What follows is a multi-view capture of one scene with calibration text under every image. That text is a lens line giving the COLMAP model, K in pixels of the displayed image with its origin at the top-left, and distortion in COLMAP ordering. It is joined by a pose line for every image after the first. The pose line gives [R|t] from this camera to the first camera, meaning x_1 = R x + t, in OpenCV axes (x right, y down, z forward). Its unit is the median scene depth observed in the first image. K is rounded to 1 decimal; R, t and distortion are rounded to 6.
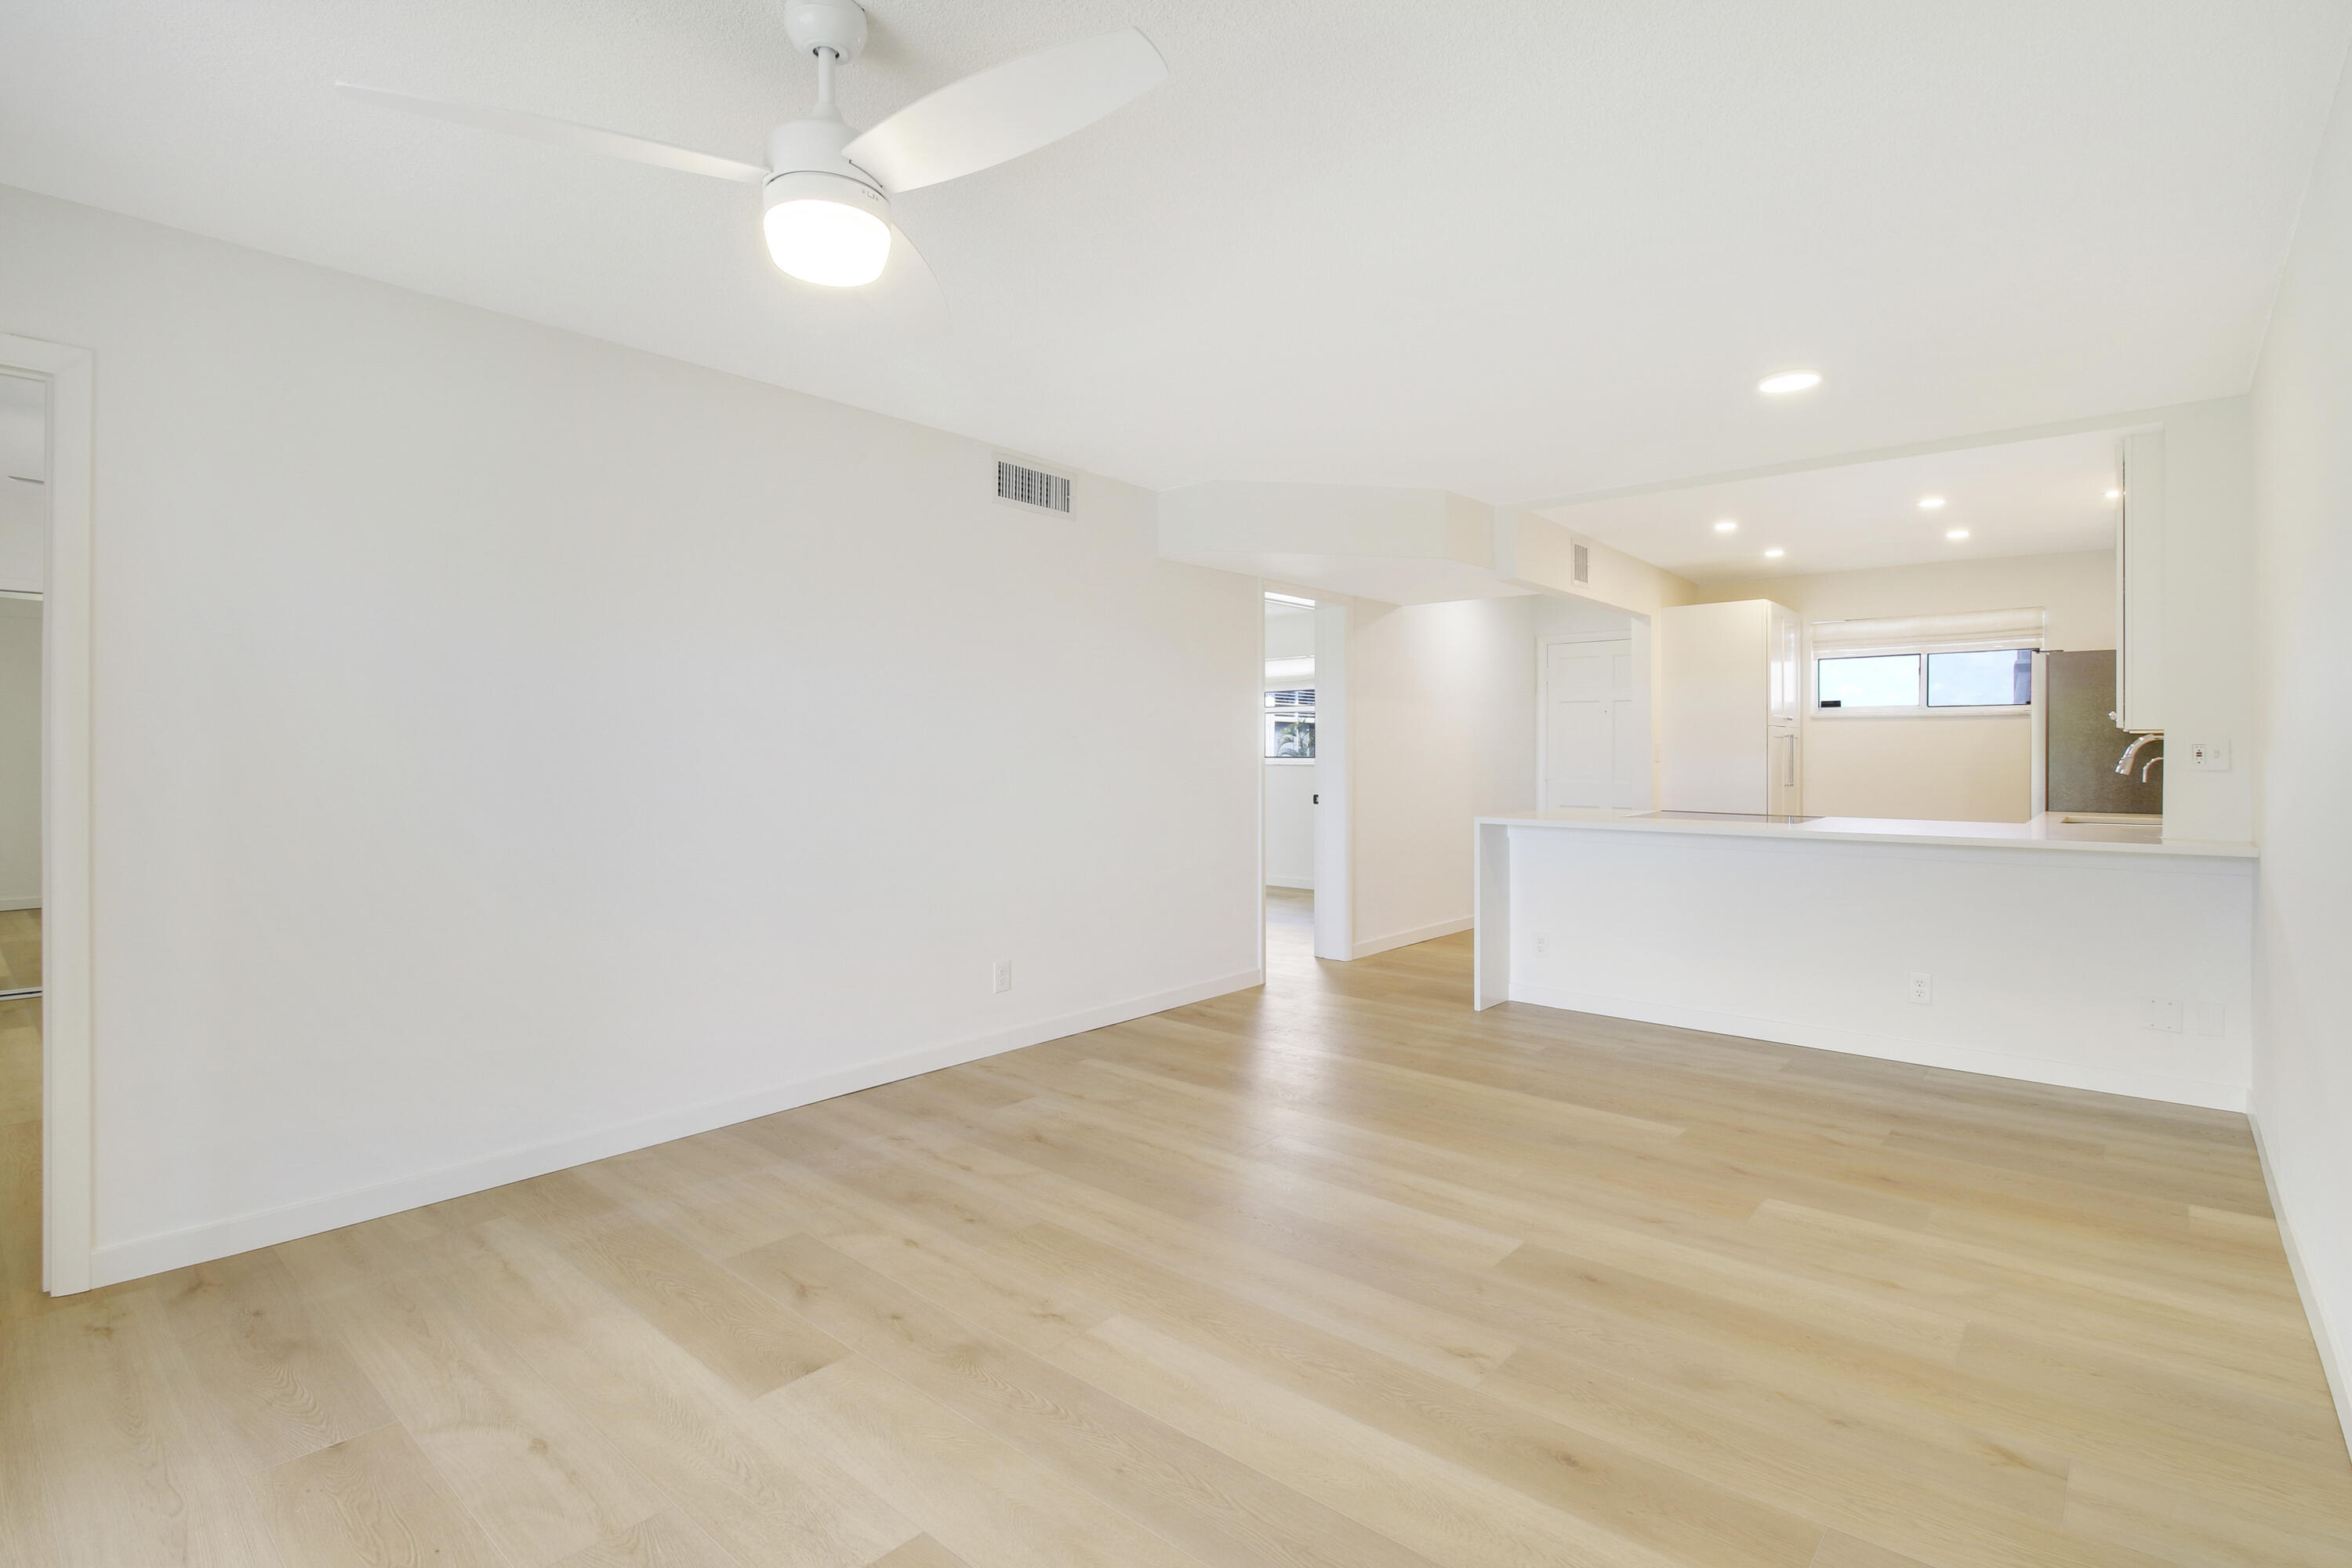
lens RADIAL K [[1106.6, 0, 1186.7], [0, 1106.6, 759.5], [0, 0, 1]] dist [0.001698, -0.011146]
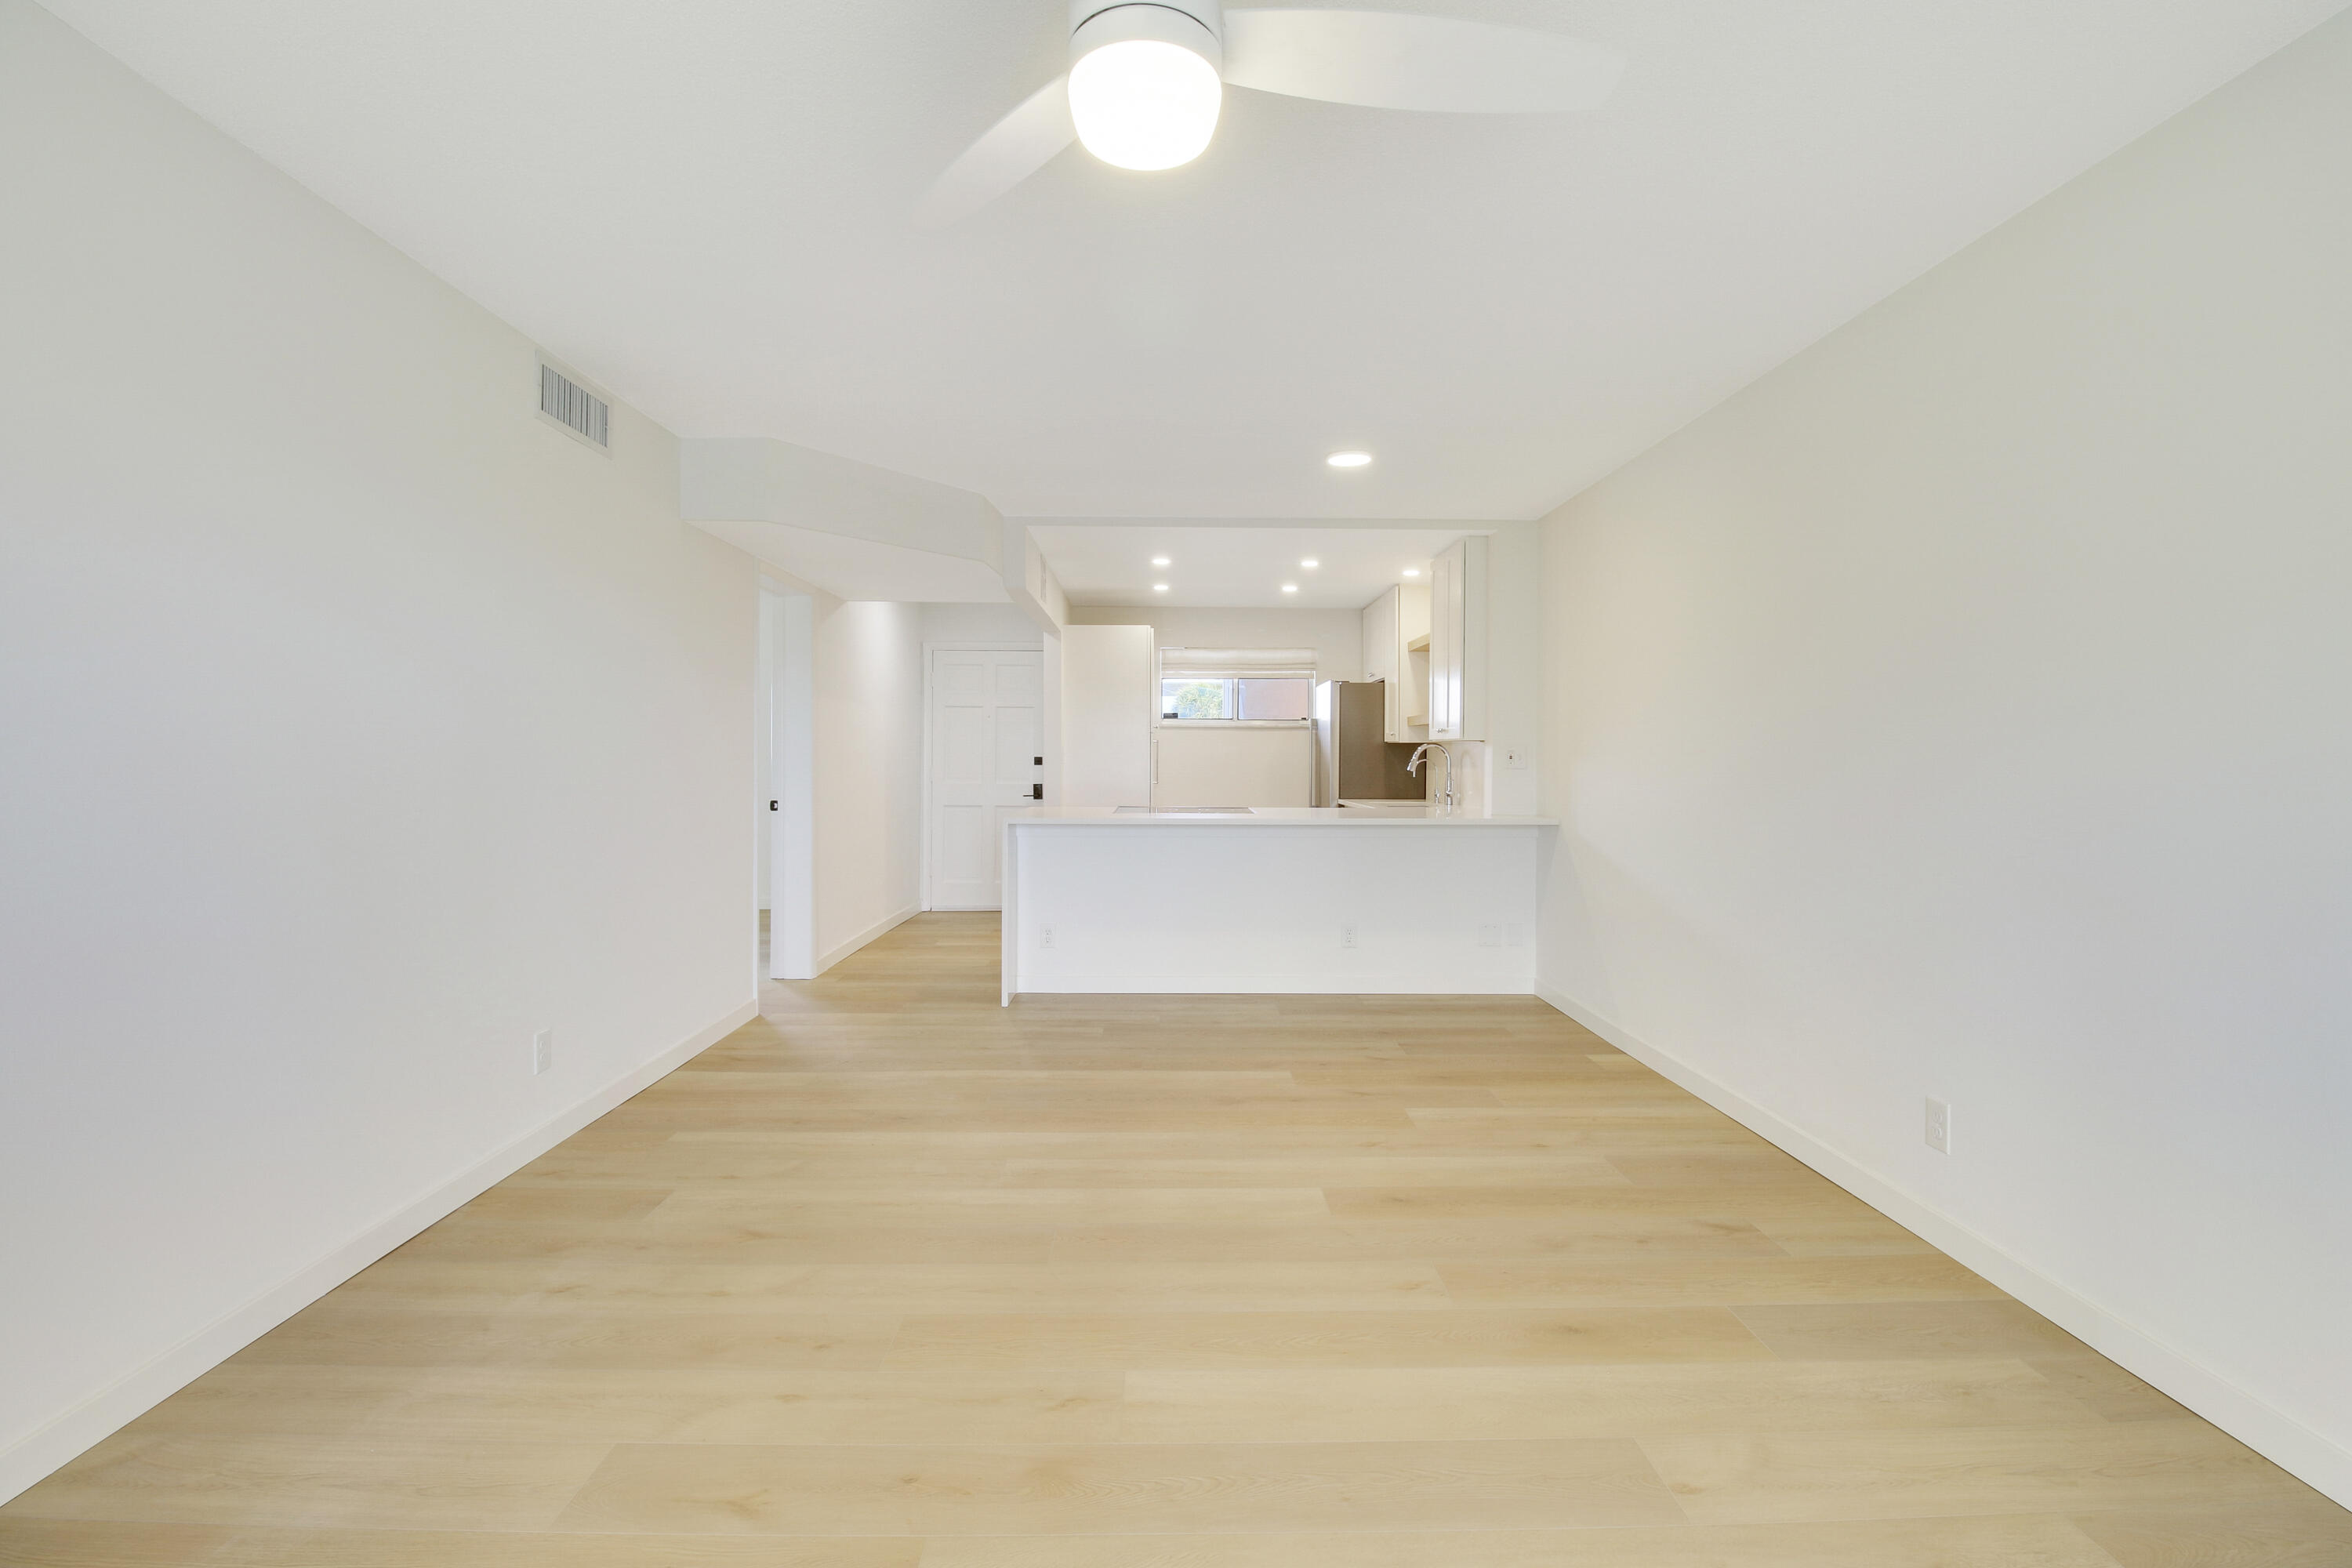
lens RADIAL K [[1085.8, 0, 1179.3], [0, 1085.8, 774.4], [0, 0, 1]] dist [0.011603, -0.022174]
pose [[0.751268, -0.009367, 0.659931, -0.414196], [0.001022, 0.999915, 0.013030, -0.001815], [-0.659997, -0.009114, 0.751213, 0.202875]]
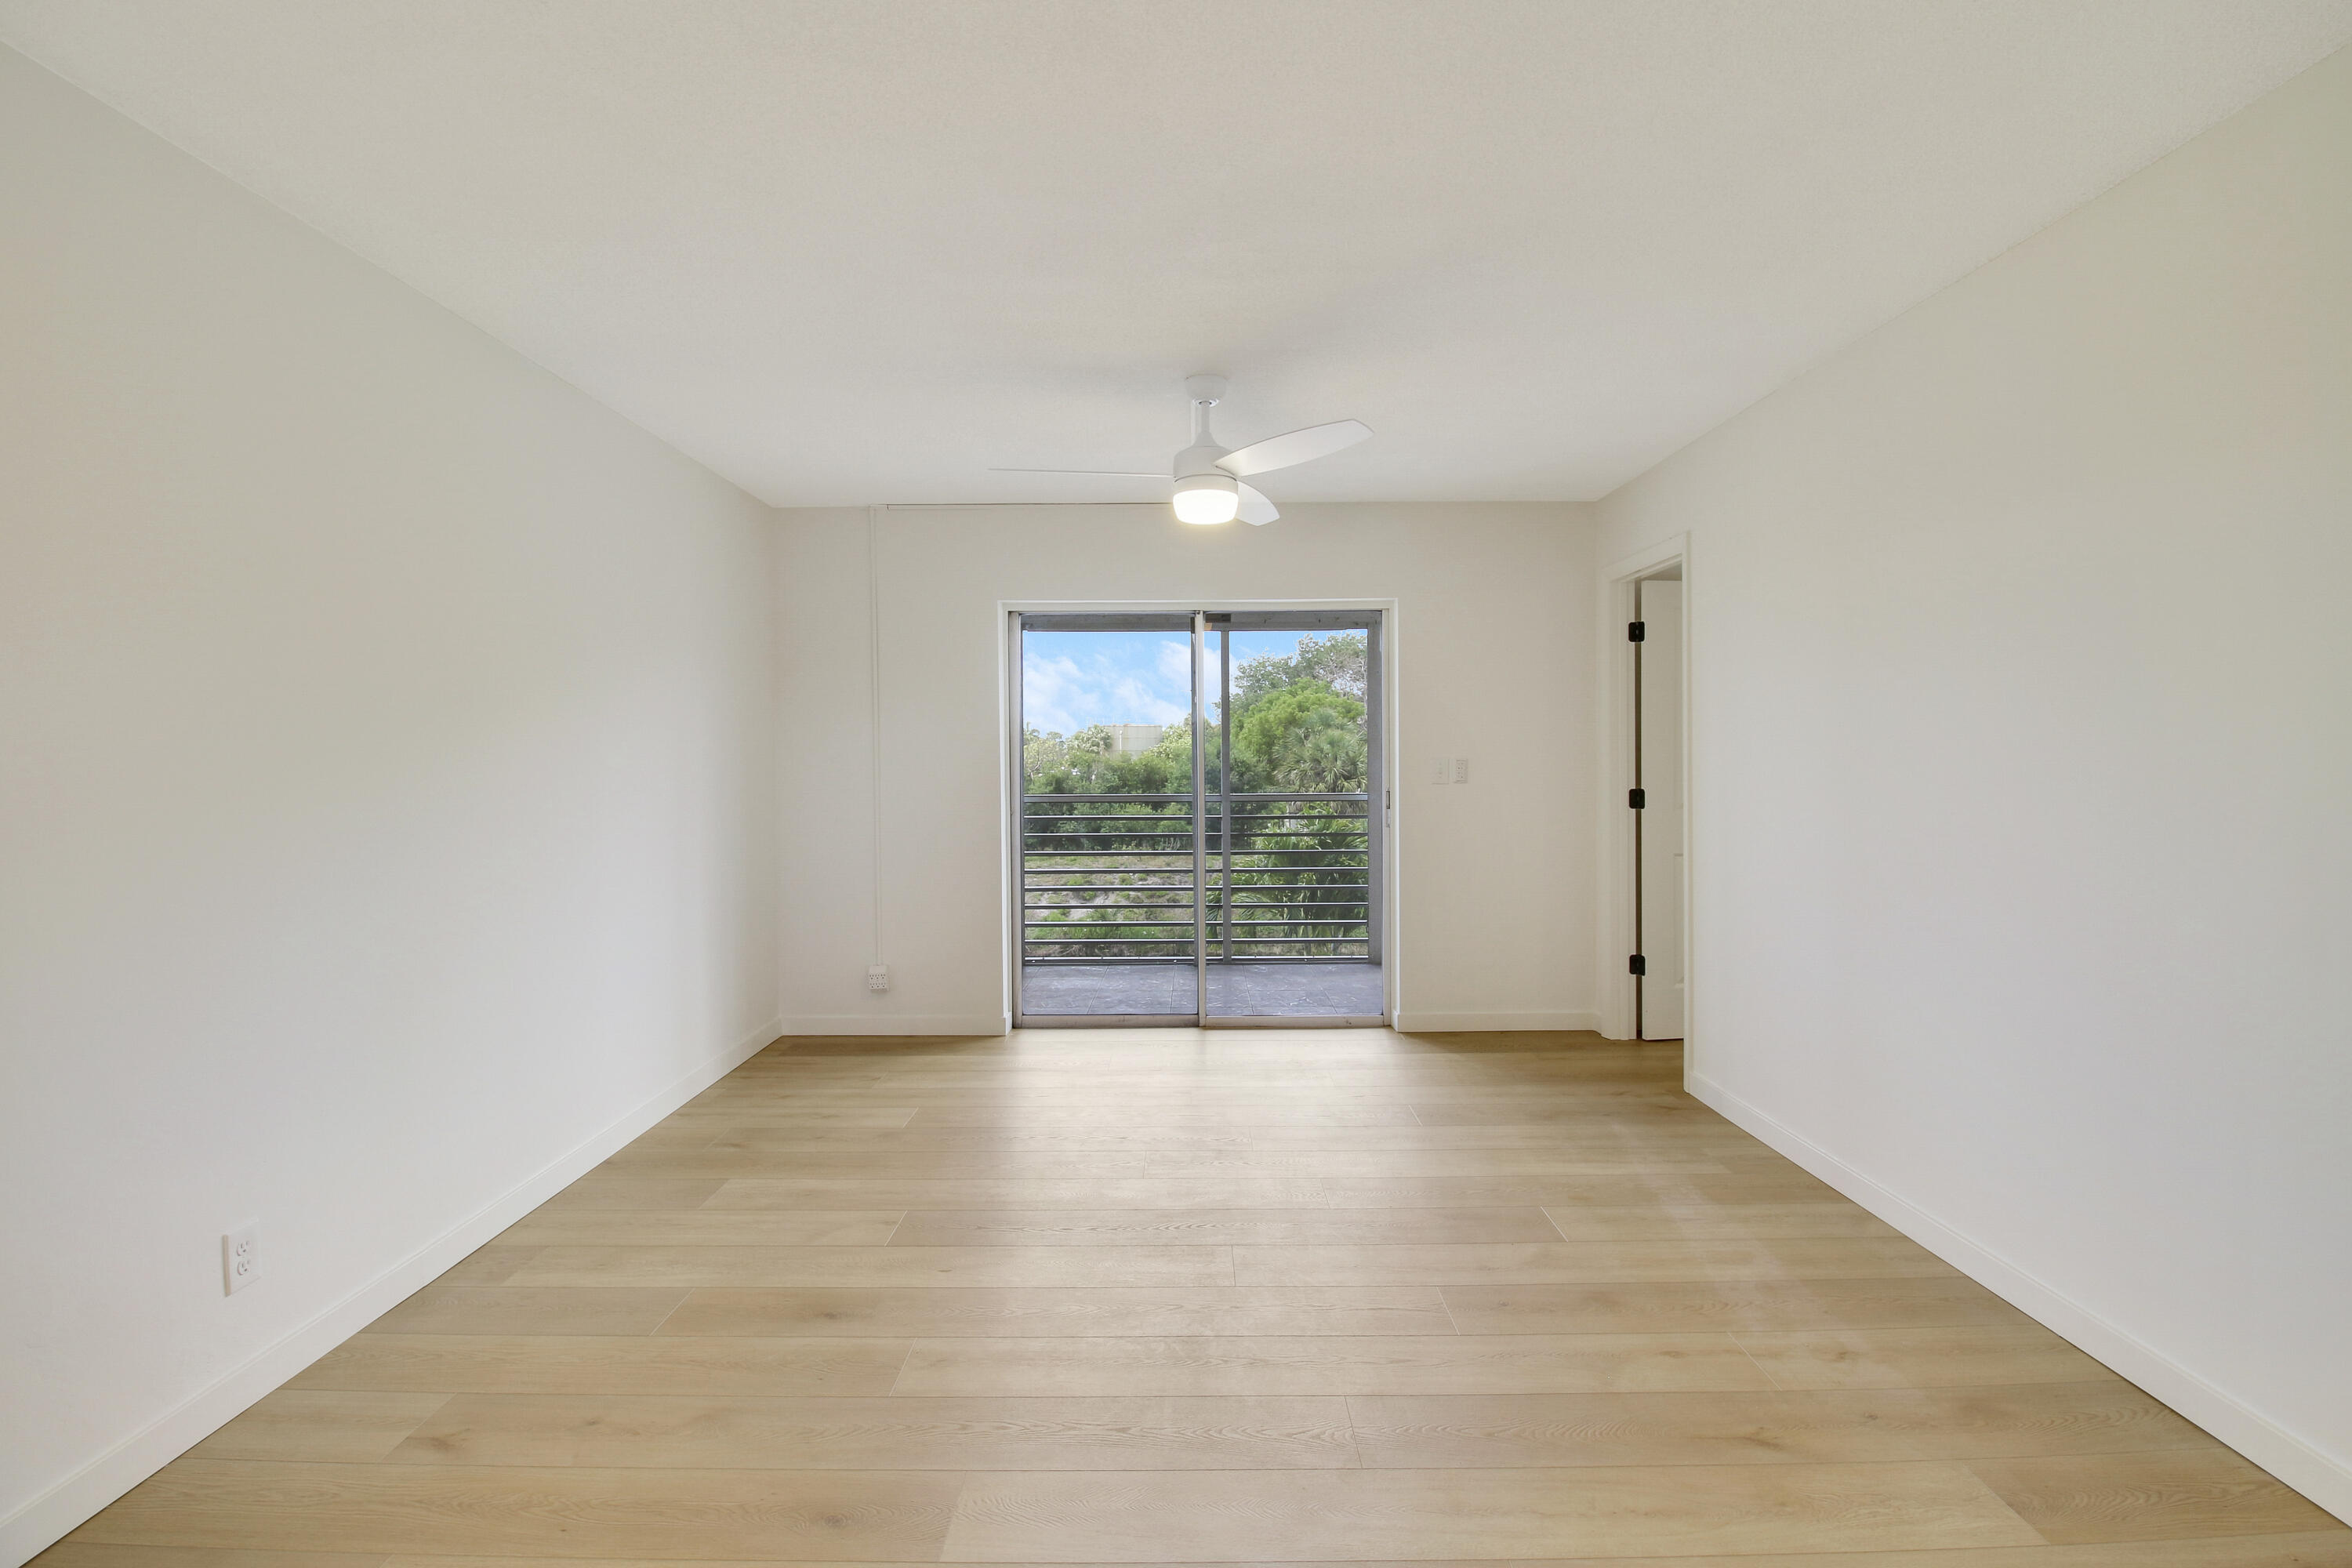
lens RADIAL K [[1106.6, 0, 1186.7], [0, 1106.6, 759.5], [0, 0, 1]] dist [0.001698, -0.011146]
pose [[-0.758225, 0.006362, -0.651962, 0.475187], [0.002893, 0.999975, 0.006394, -0.028165], [0.651987, 0.002962, -0.758224, 1.225671]]
